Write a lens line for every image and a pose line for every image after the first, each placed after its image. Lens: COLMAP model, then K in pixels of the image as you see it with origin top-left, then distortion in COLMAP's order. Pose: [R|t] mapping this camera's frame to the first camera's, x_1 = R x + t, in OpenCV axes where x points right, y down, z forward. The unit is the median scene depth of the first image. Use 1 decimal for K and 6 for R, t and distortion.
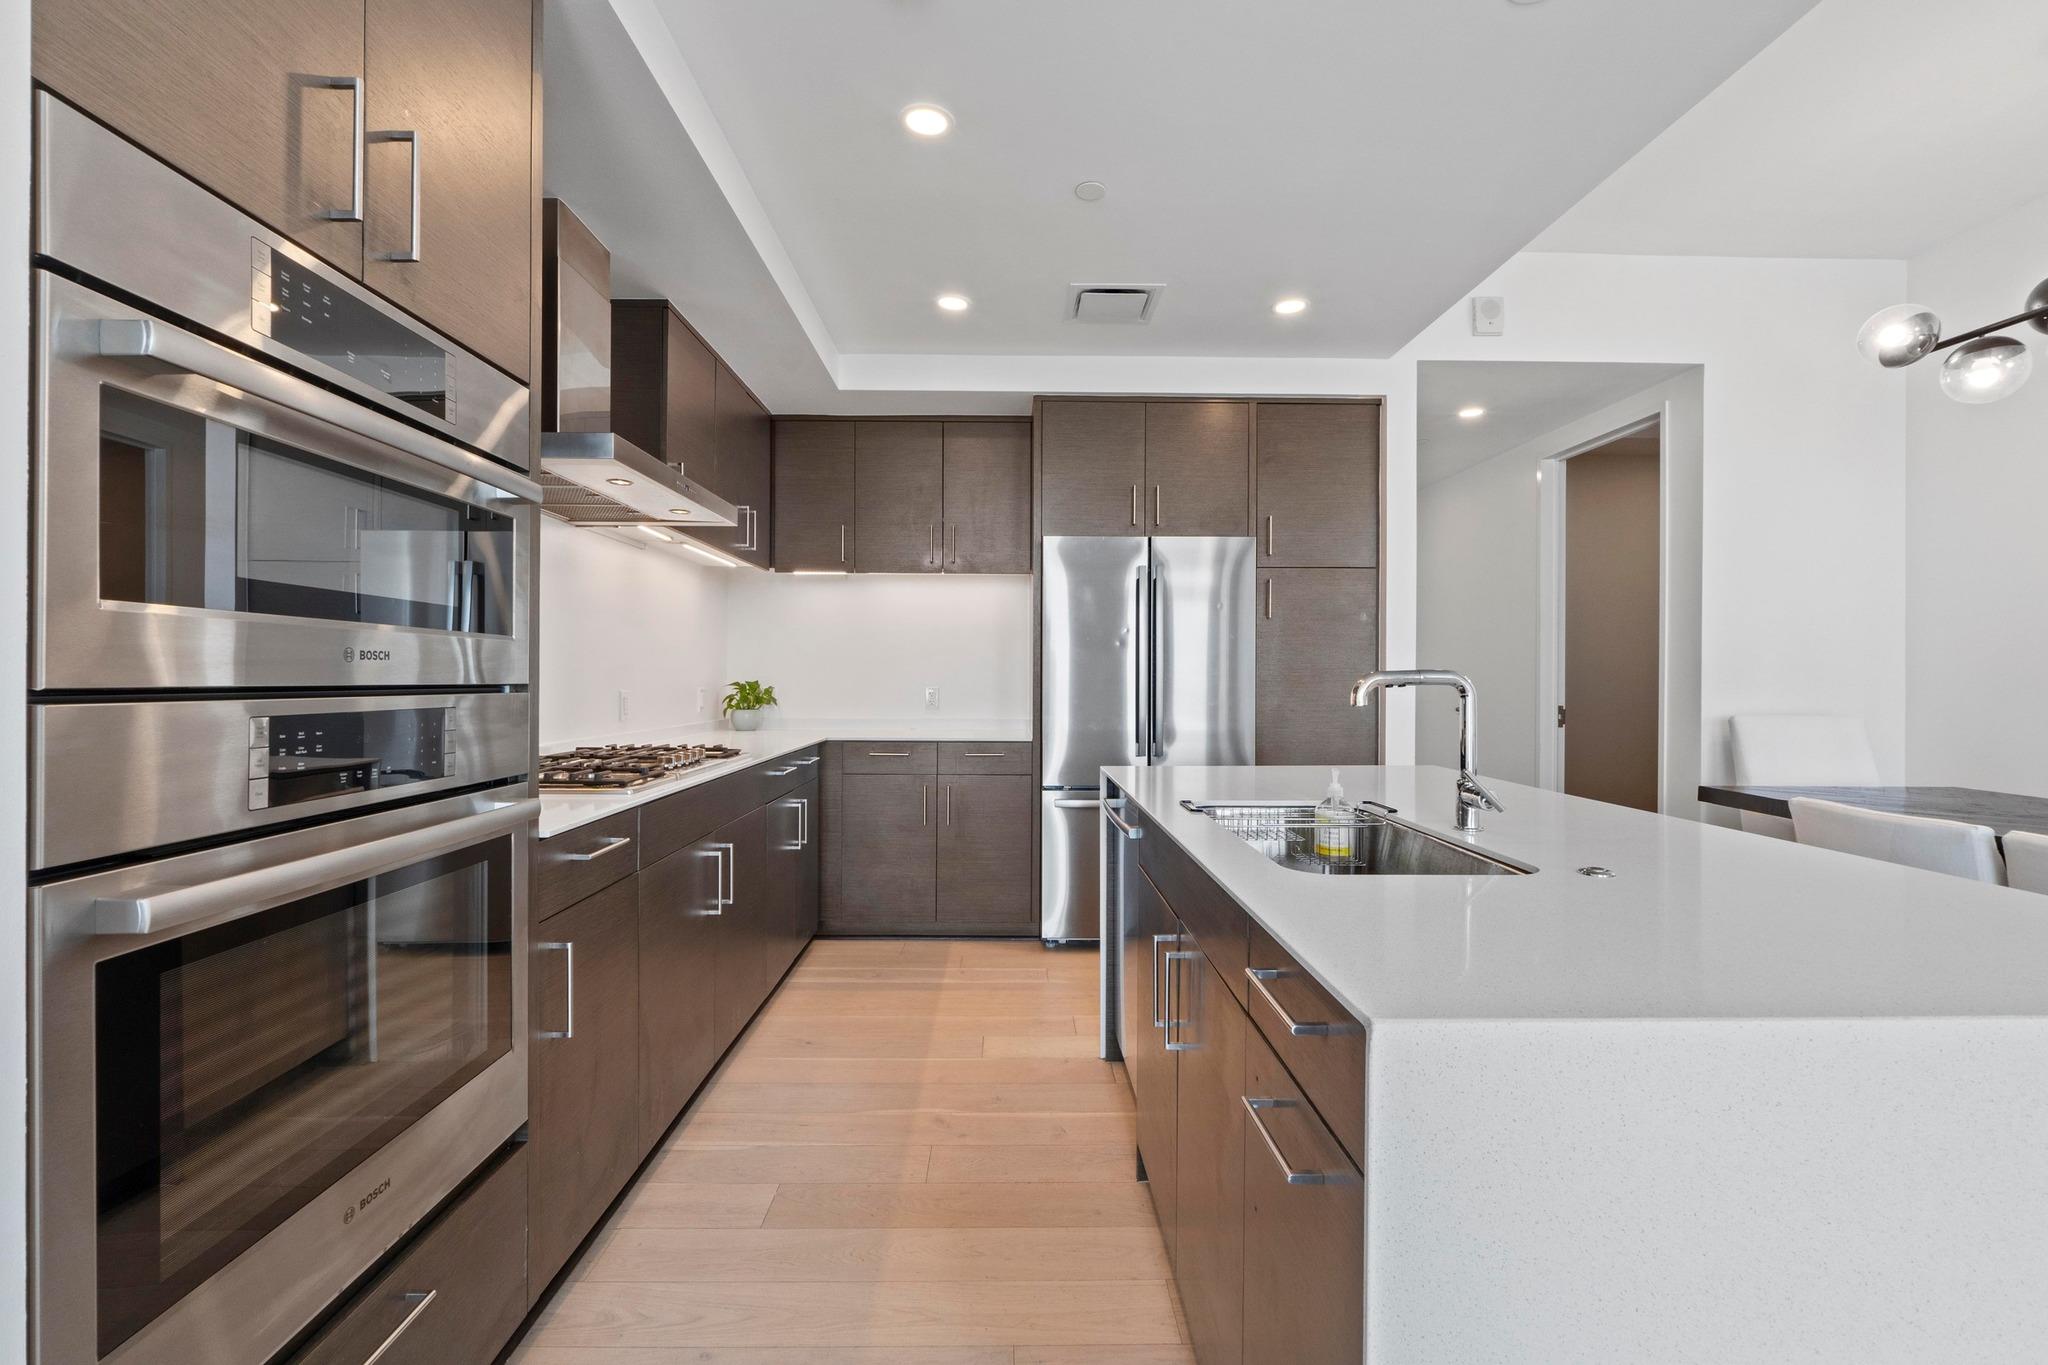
lens RADIAL K [[872.2, 0, 1022.0], [0, 872.2, 678.3], [0, 0, 1]] dist [-0.004822, -0.000818]
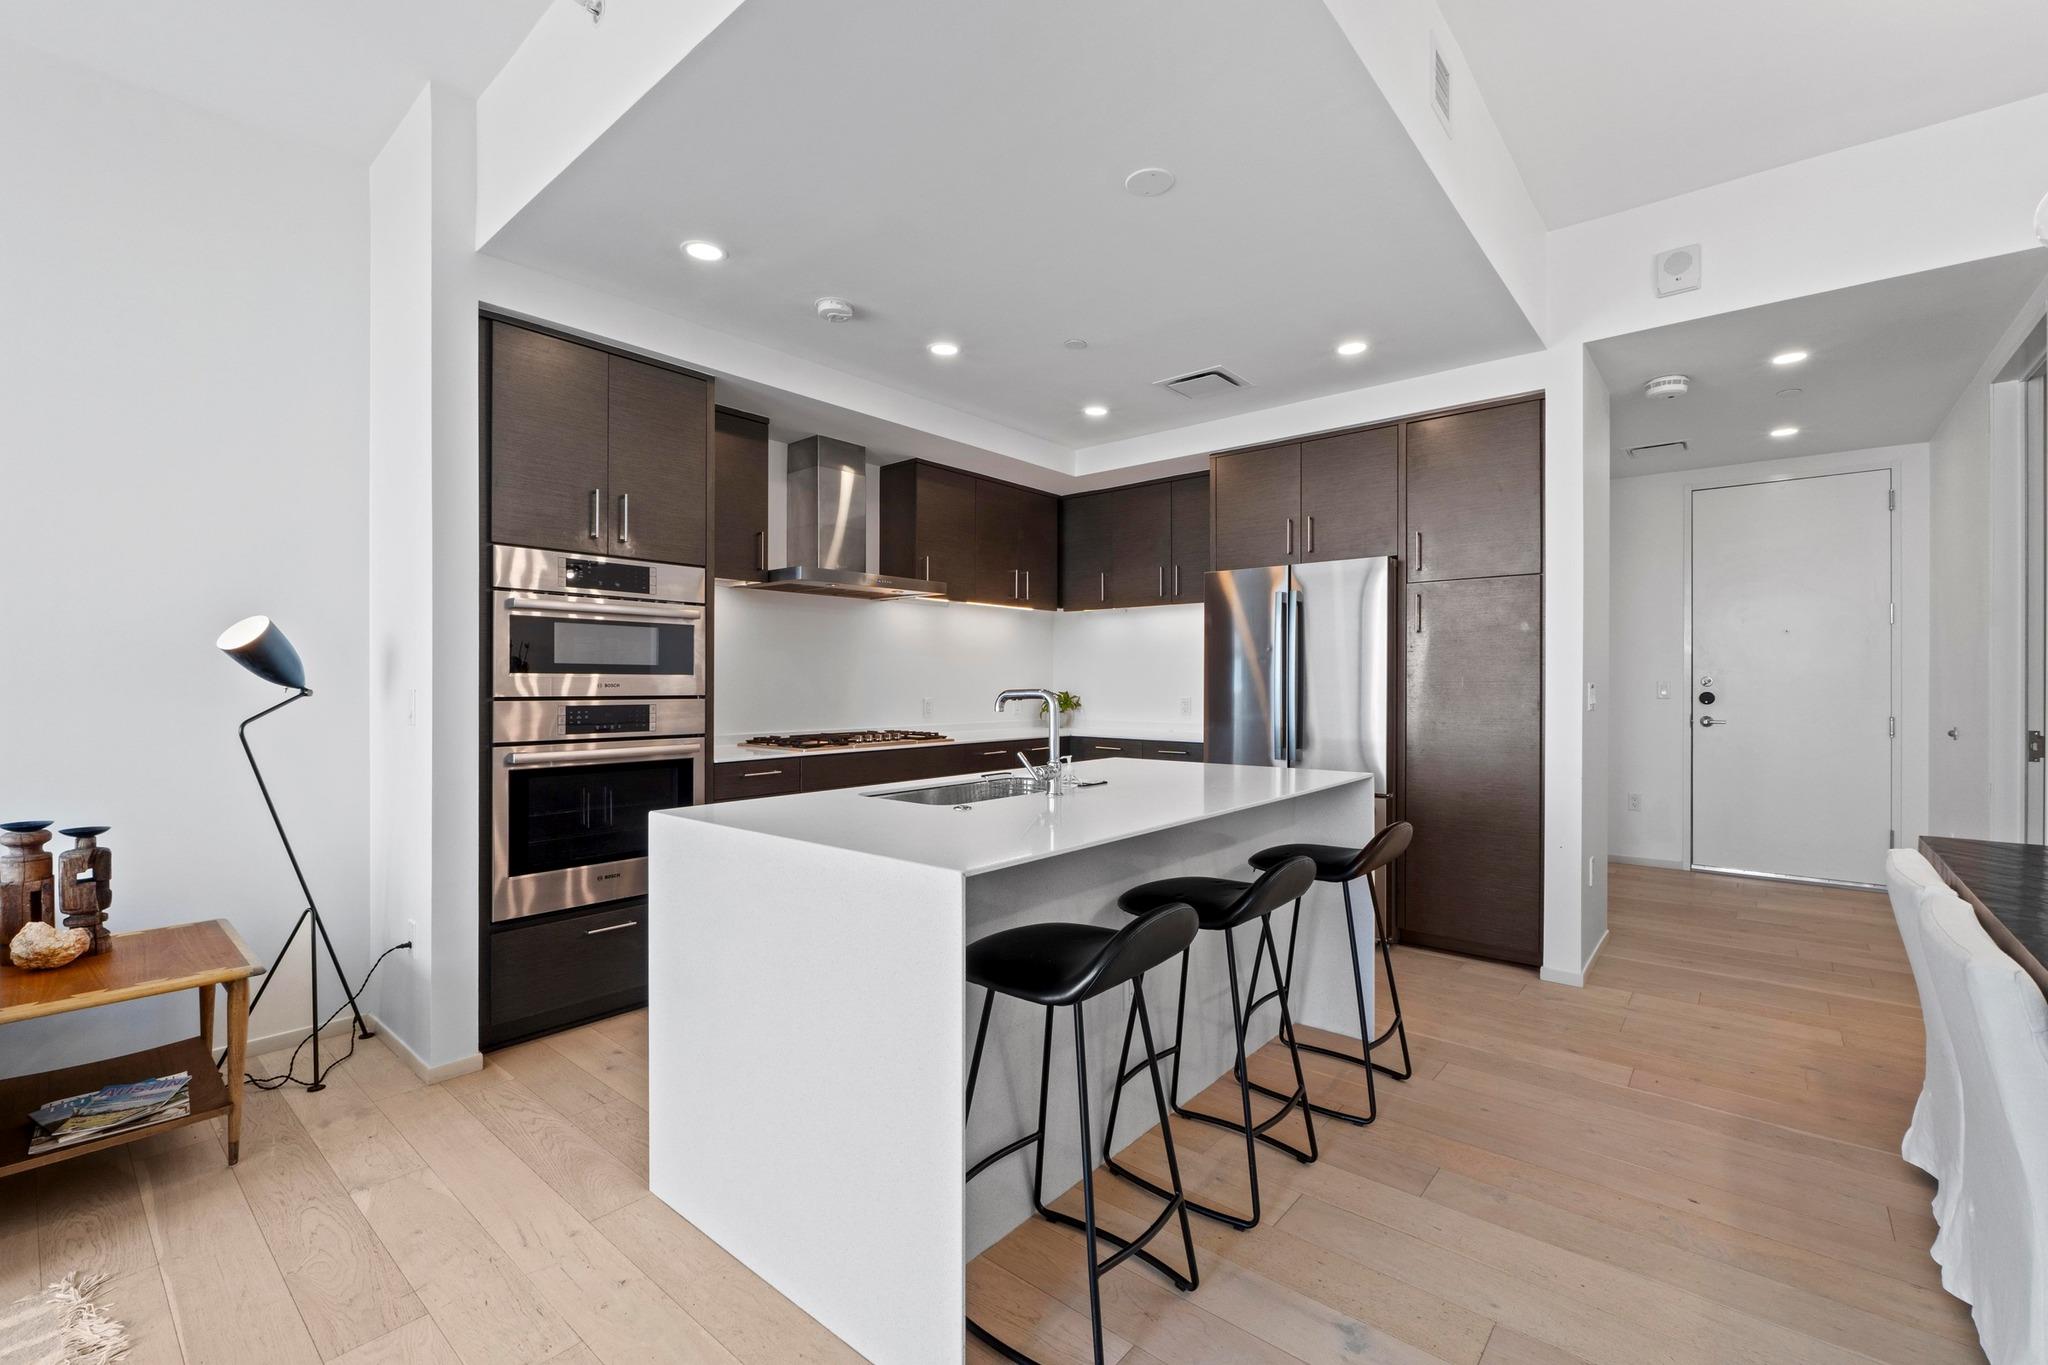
lens RADIAL K [[864.5, 0, 1017.8], [0, 864.5, 677.6], [0, 0, 1]] dist [-0.006827, -0.000135]
pose [[0.748263, -0.005616, -0.663379, 0.678197], [0.000465, 0.999968, -0.007941, -0.009299], [0.663402, 0.005633, 0.748242, -0.071469]]
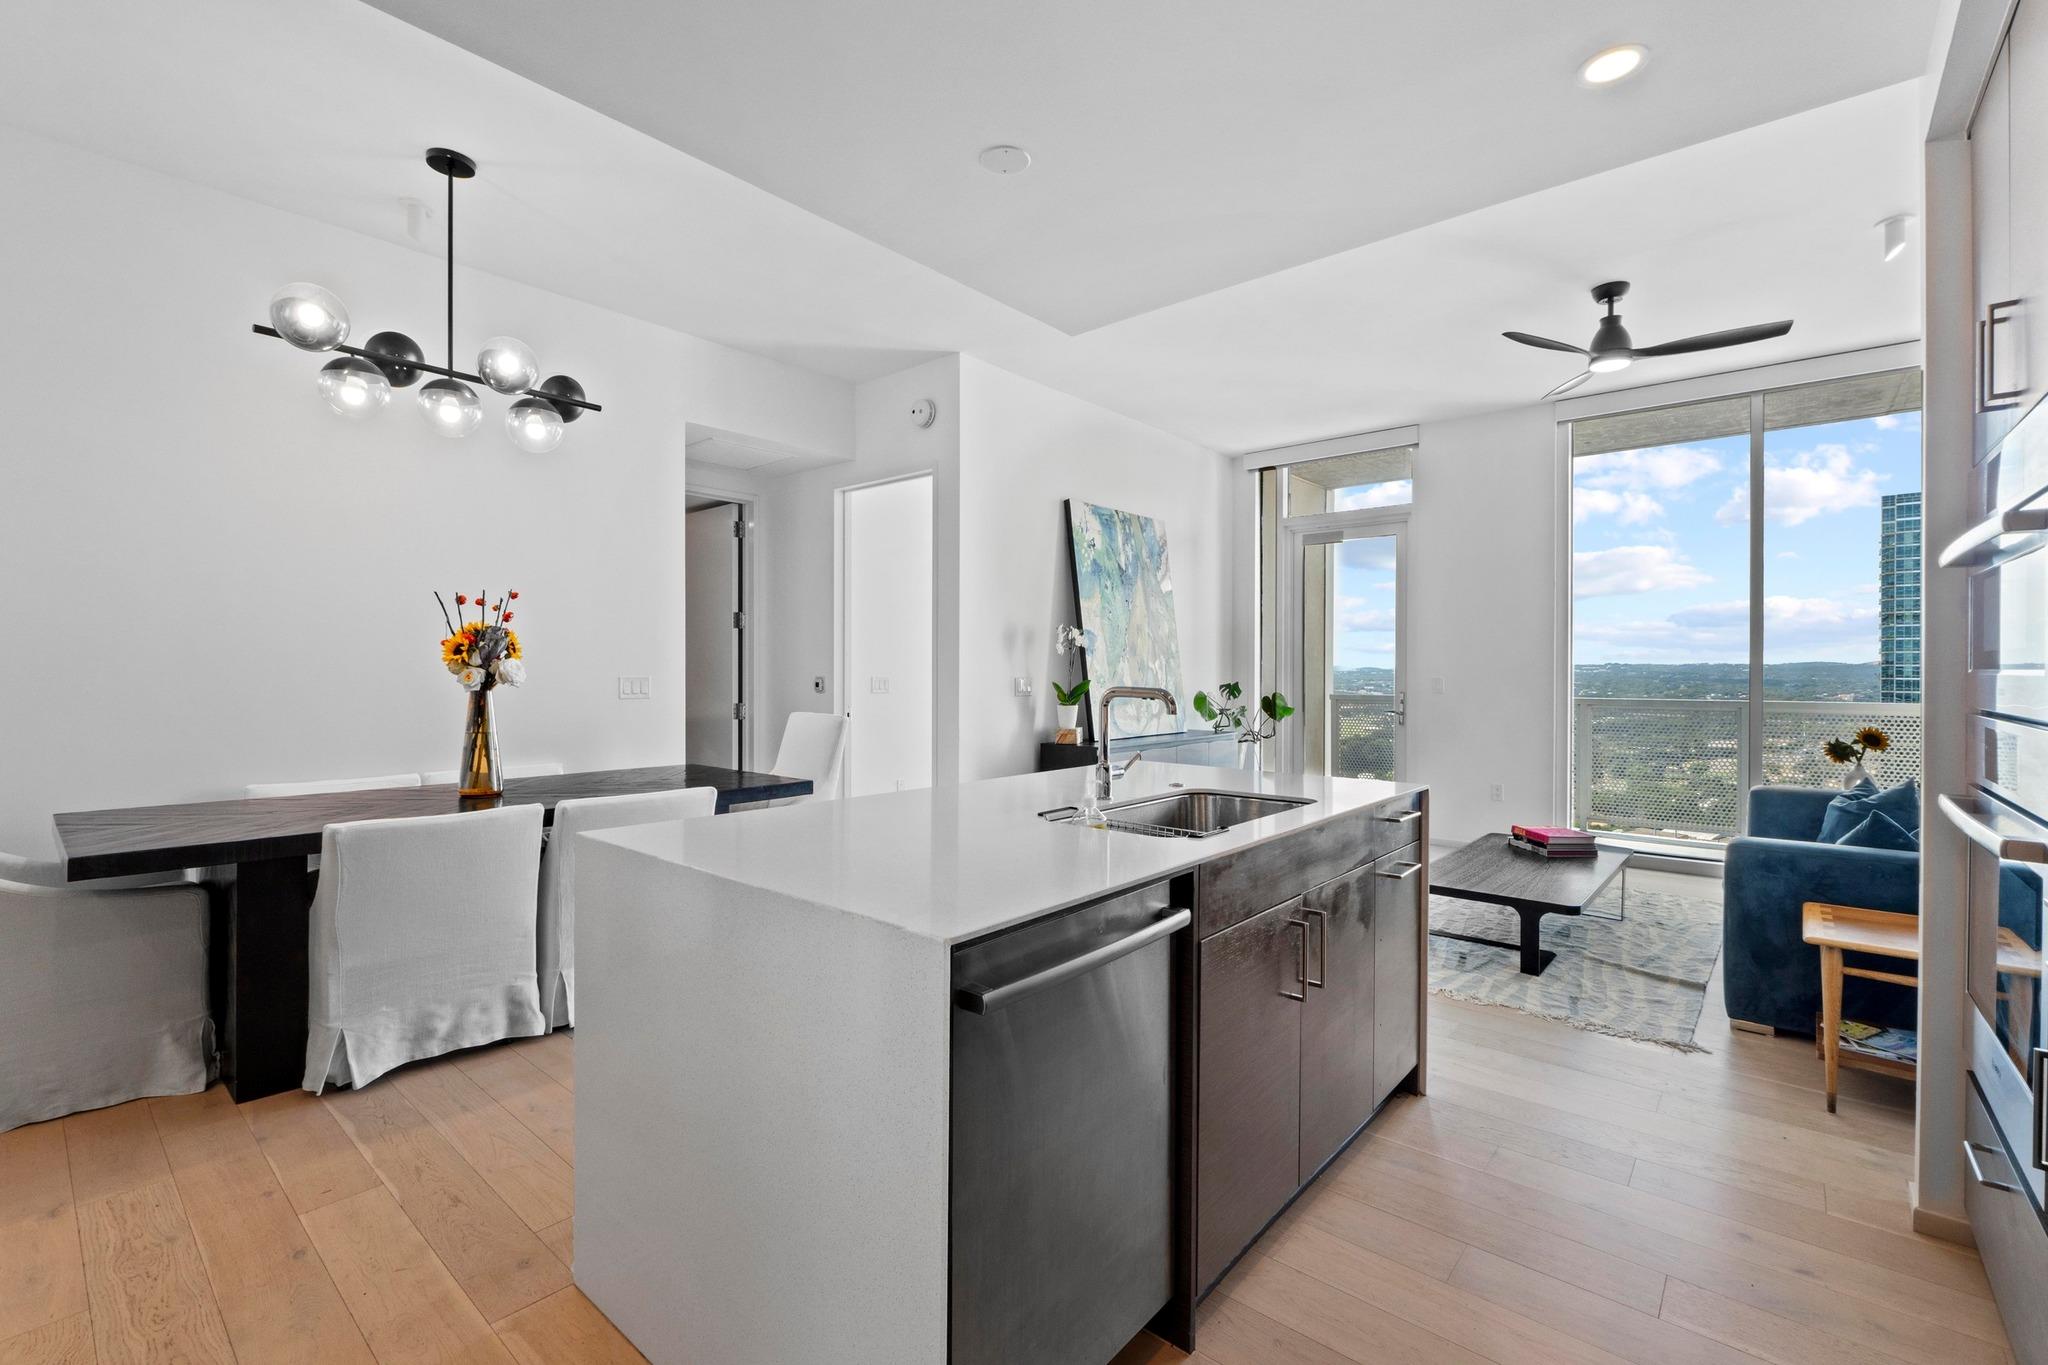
lens RADIAL K [[891.7, 0, 1022.5], [0, 891.7, 674.0], [0, 0, 1]] dist [-0.003161, -0.000292]
pose [[-0.748200, -0.009369, 0.663408, -0.160908], [-0.005367, 0.999953, 0.008068, -0.019465], [-0.663452, 0.002476, -0.748215, 1.010861]]
